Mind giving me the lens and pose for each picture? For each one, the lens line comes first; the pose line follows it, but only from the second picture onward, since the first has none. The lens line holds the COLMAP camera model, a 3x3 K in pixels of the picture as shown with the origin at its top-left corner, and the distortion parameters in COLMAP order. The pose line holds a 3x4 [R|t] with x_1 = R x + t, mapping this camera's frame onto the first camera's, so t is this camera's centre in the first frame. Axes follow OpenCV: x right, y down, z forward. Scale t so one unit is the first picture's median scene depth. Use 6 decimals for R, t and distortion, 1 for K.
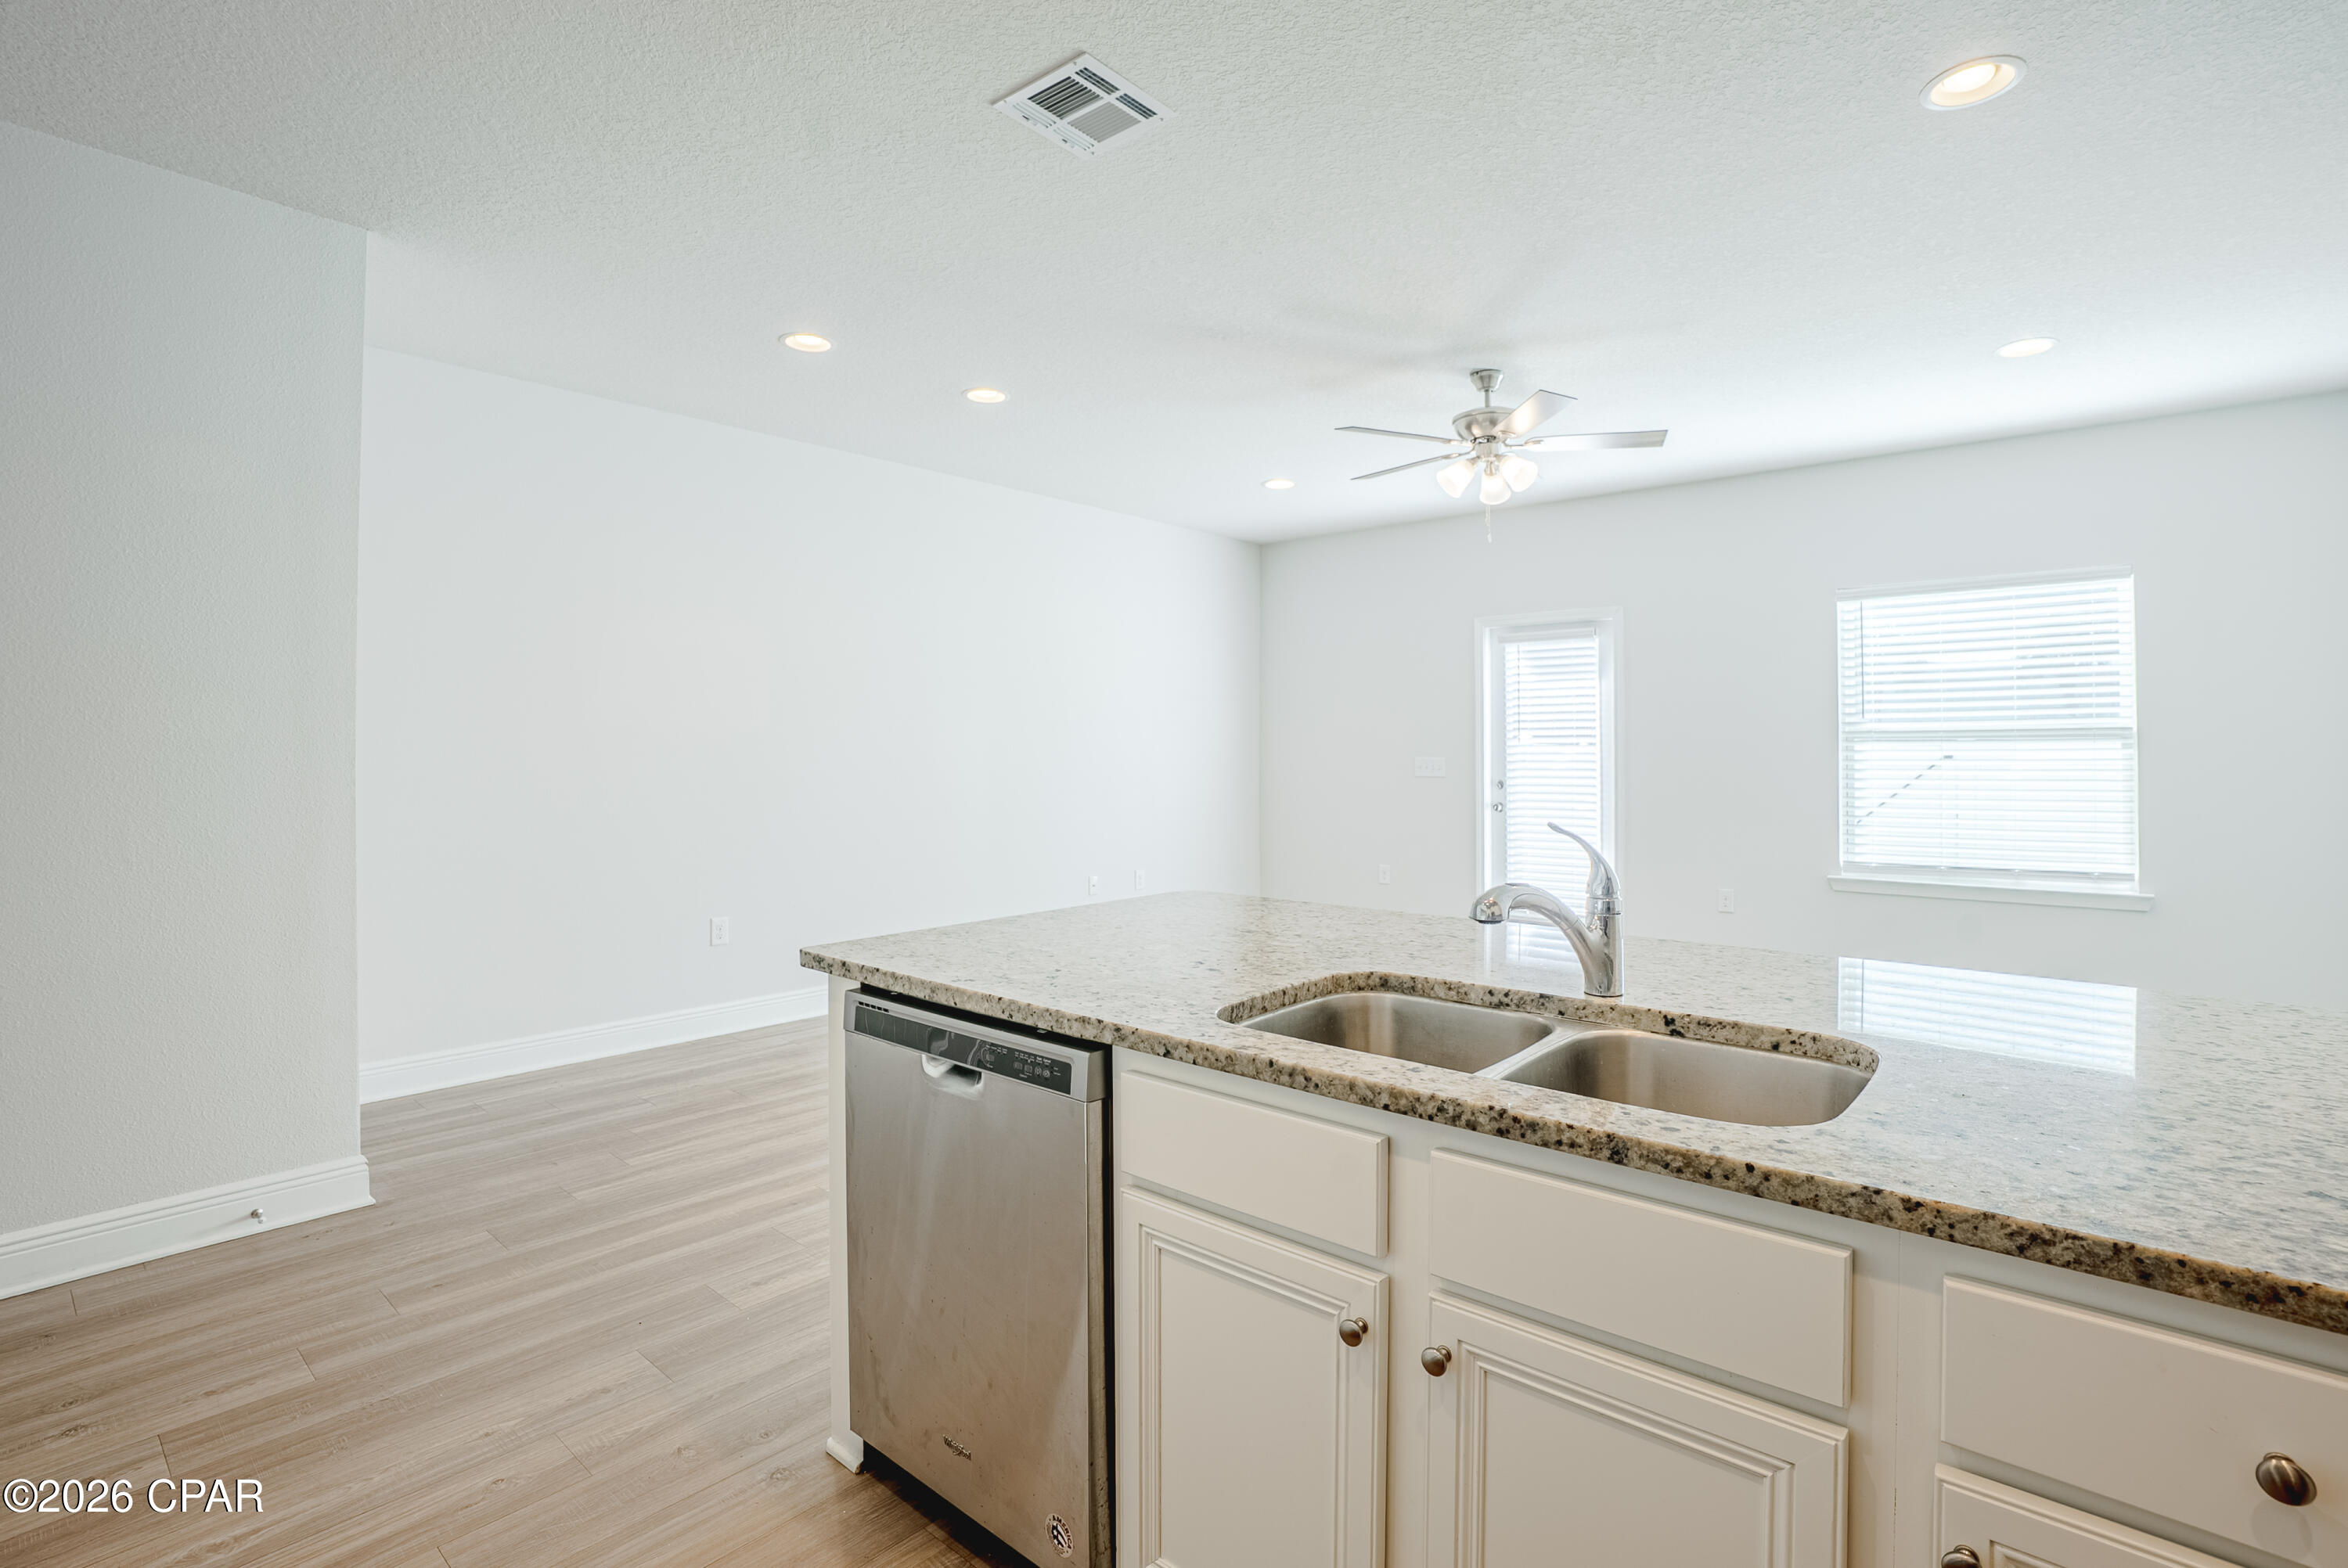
lens RADIAL K [[1078.7, 0, 1256.4], [0, 1078.7, 745.3], [0, 0, 1]] dist [-0.030602, 0.000603]
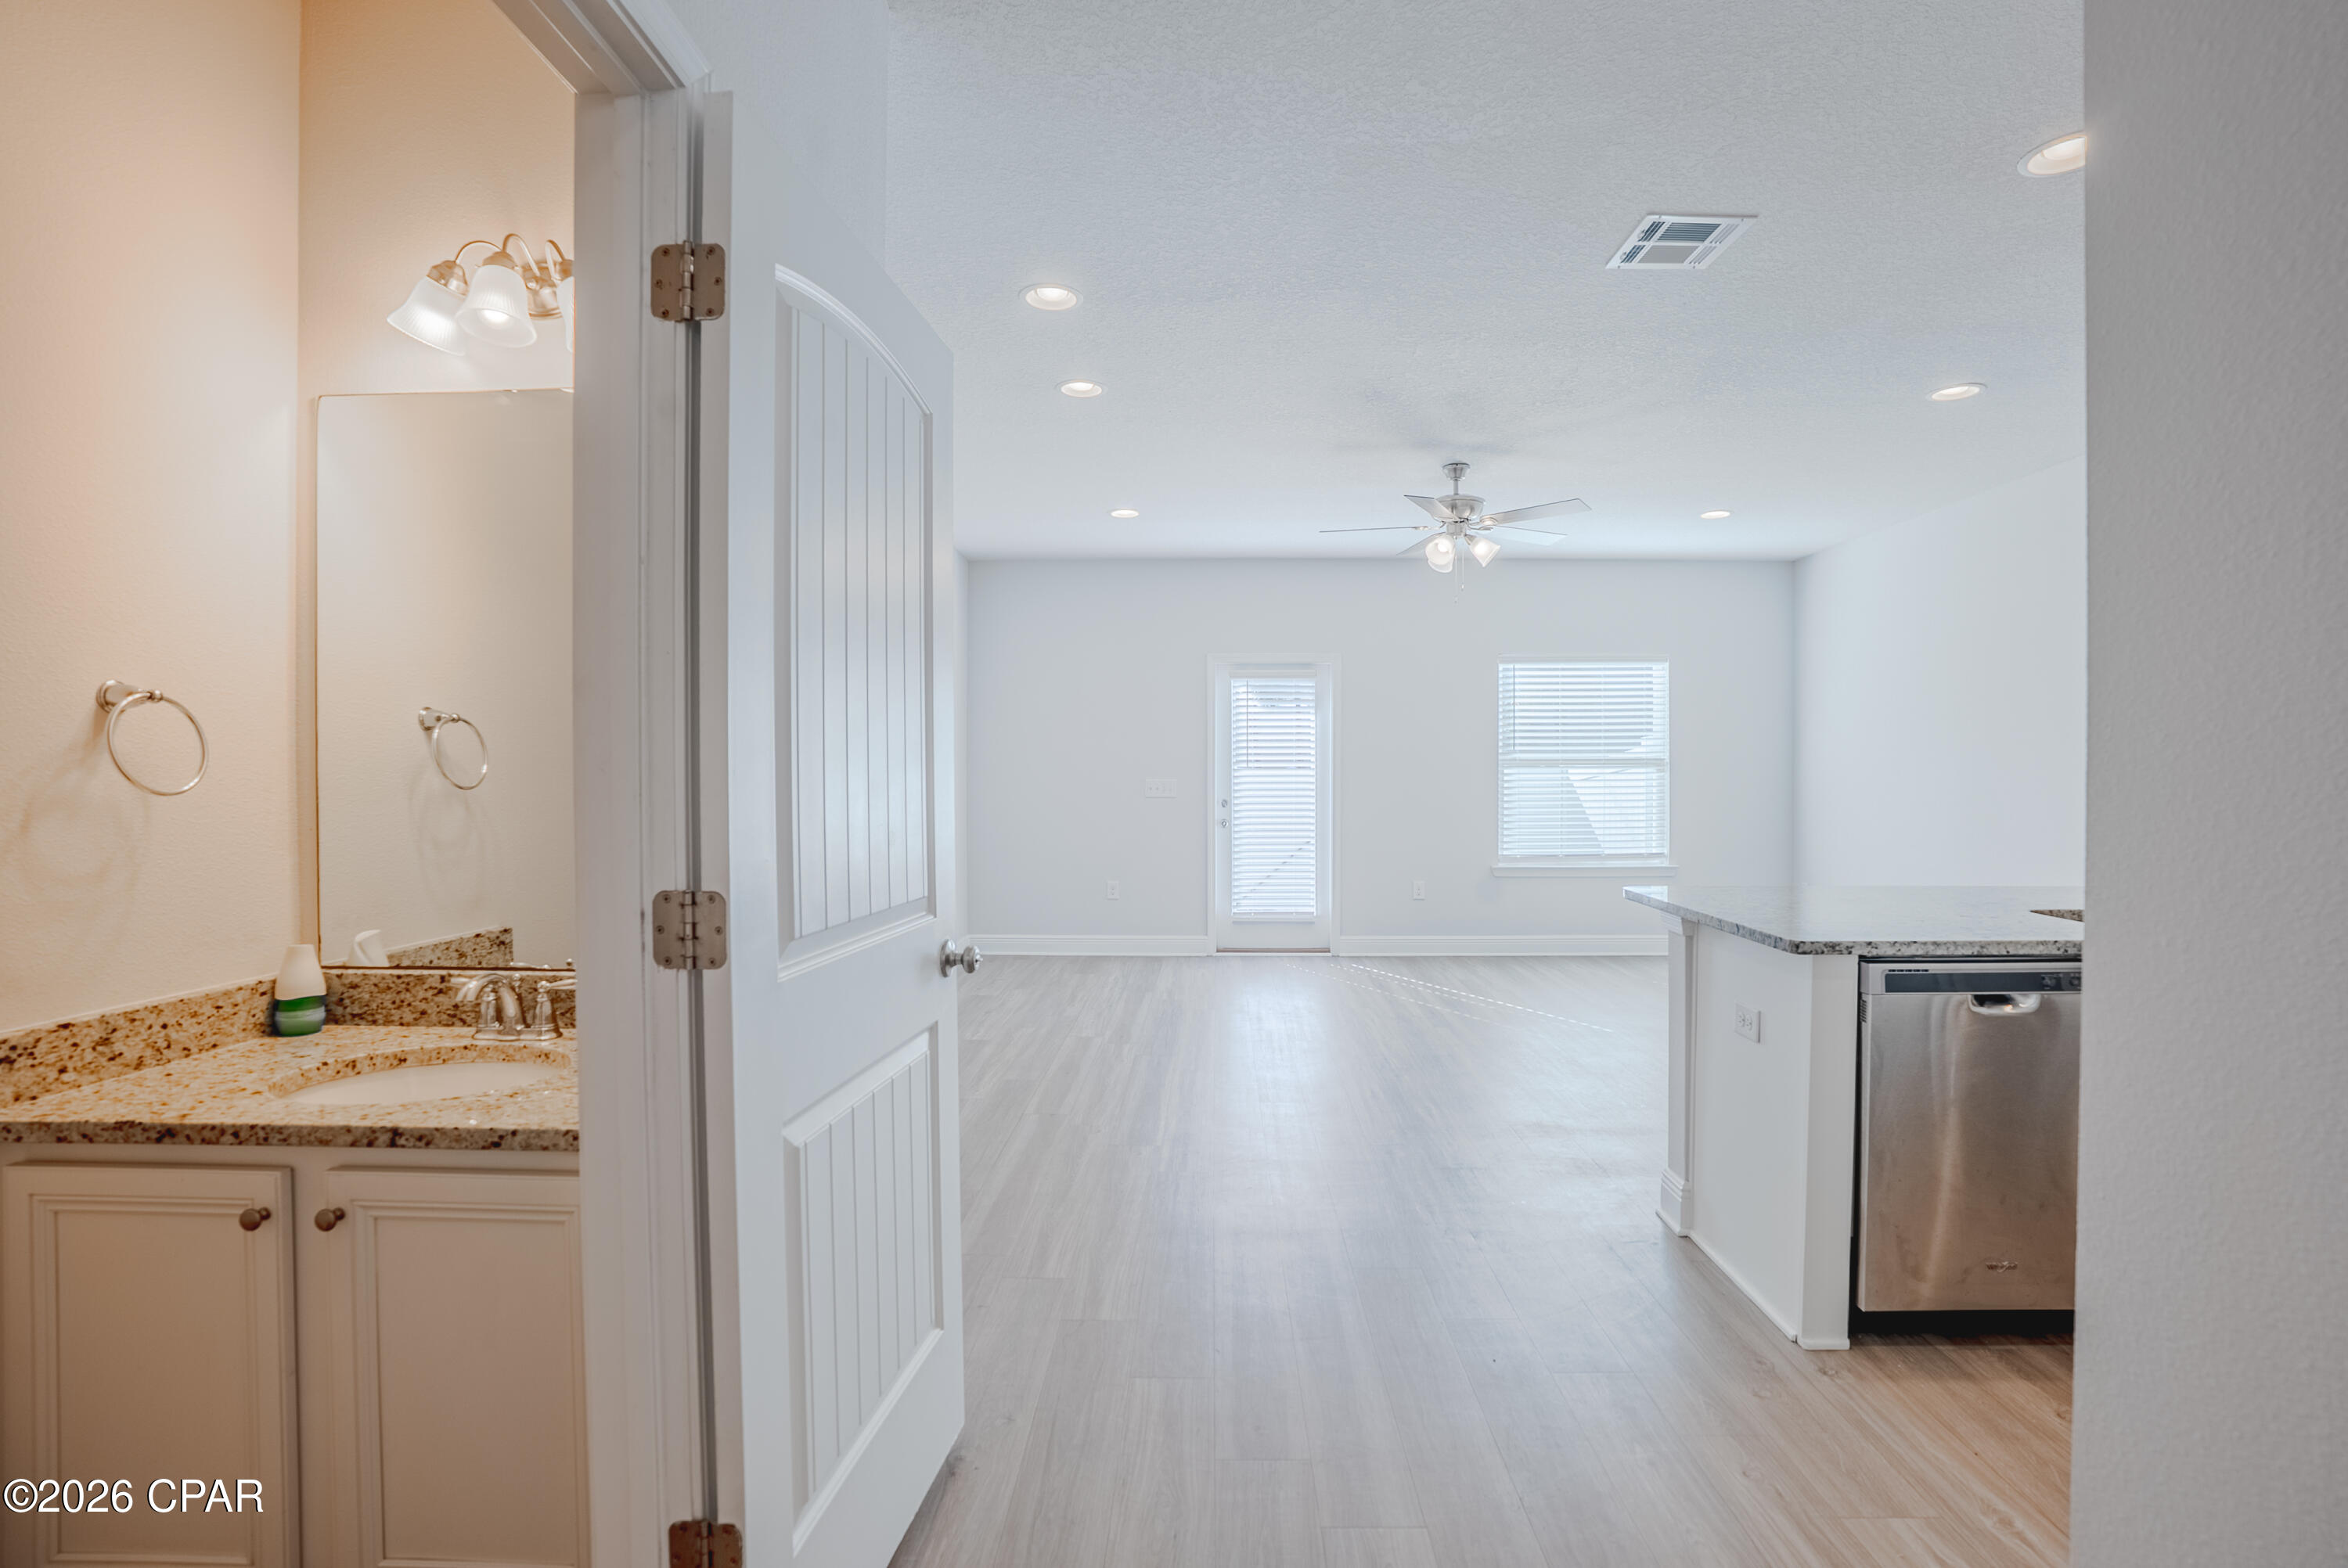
lens RADIAL K [[1061.6, 0, 1212.2], [0, 1061.6, 782.9], [0, 0, 1]] dist [-0.033498, -0.000133]
pose [[0.785590, -0.005359, 0.618724, -0.649811], [-0.003322, 0.999912, 0.012878, 0.000748], [-0.618738, -0.012172, 0.785503, 0.190484]]
